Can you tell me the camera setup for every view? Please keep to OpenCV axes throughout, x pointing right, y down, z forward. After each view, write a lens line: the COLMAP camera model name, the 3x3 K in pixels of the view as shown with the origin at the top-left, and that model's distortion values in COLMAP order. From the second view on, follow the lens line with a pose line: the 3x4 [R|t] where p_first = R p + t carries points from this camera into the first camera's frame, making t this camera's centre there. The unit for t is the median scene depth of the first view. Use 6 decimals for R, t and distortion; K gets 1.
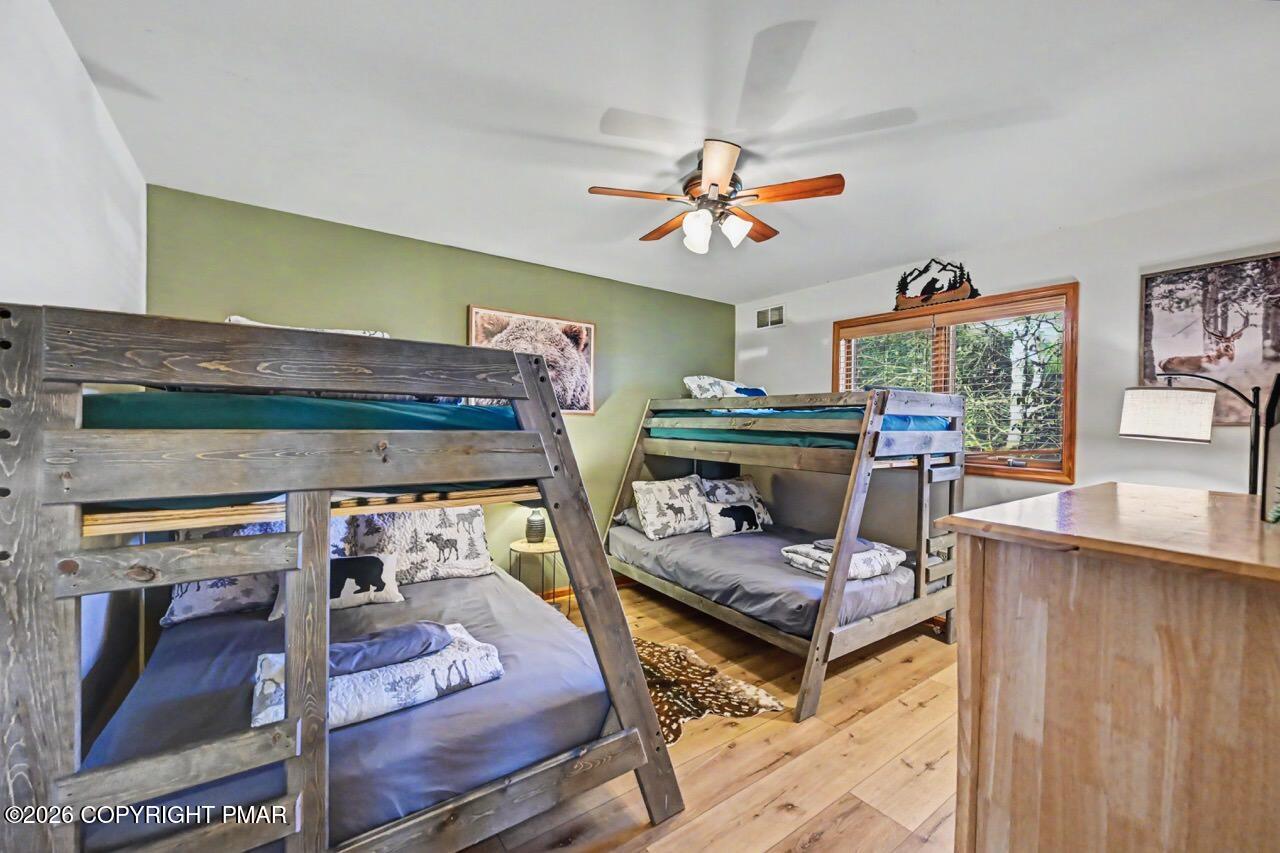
lens RADIAL K [[505.1, 0, 637.3], [0, 505.1, 427.2], [0, 0, 1]] dist [-0.000999, 0.000157]
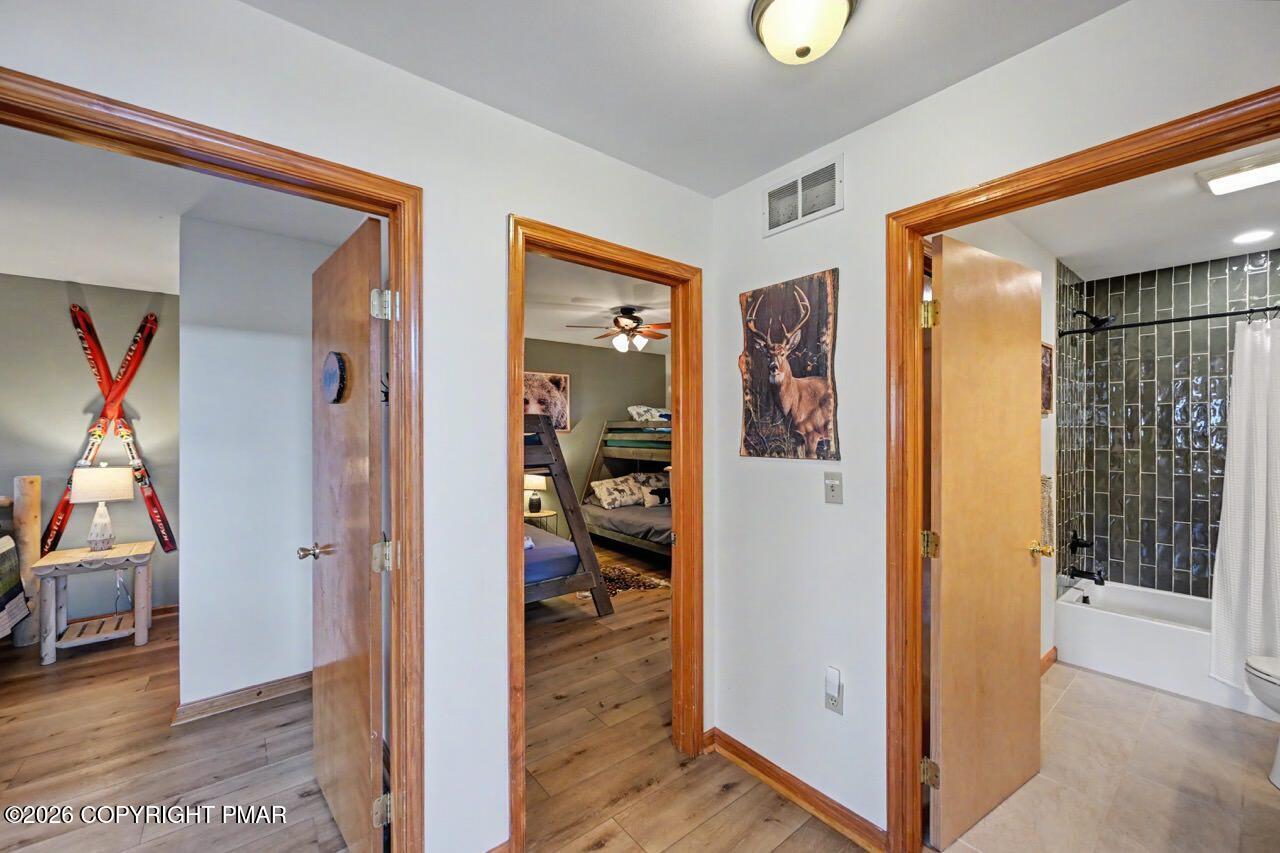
lens RADIAL K [[502.6, 0, 642.4], [0, 502.6, 429.5], [0, 0, 1]] dist [-0.002942, -0.000135]
pose [[0.998081, -0.016268, 0.059748, 0.049568], [0.016954, 0.999796, -0.011001, -0.014207], [-0.059557, 0.011993, 0.998153, -0.619776]]
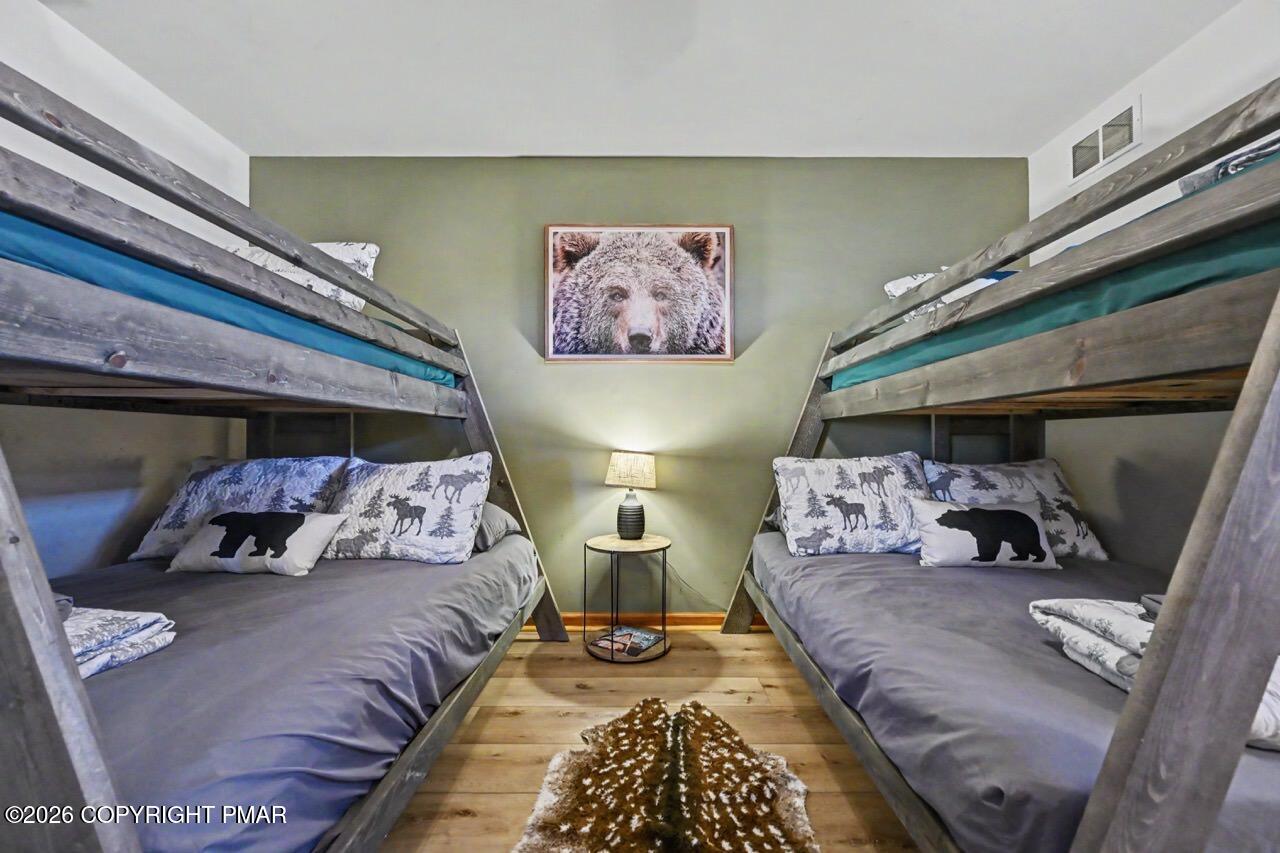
lens RADIAL K [[503.4, 0, 642.7], [0, 503.4, 437.9], [0, 0, 1]] dist [0.000200, 0.000053]
pose [[0.815825, -0.018876, -0.577991, 0.223407], [0.004419, 0.999641, -0.026408, 0.104744], [0.578282, 0.018990, 0.815616, 0.433148]]
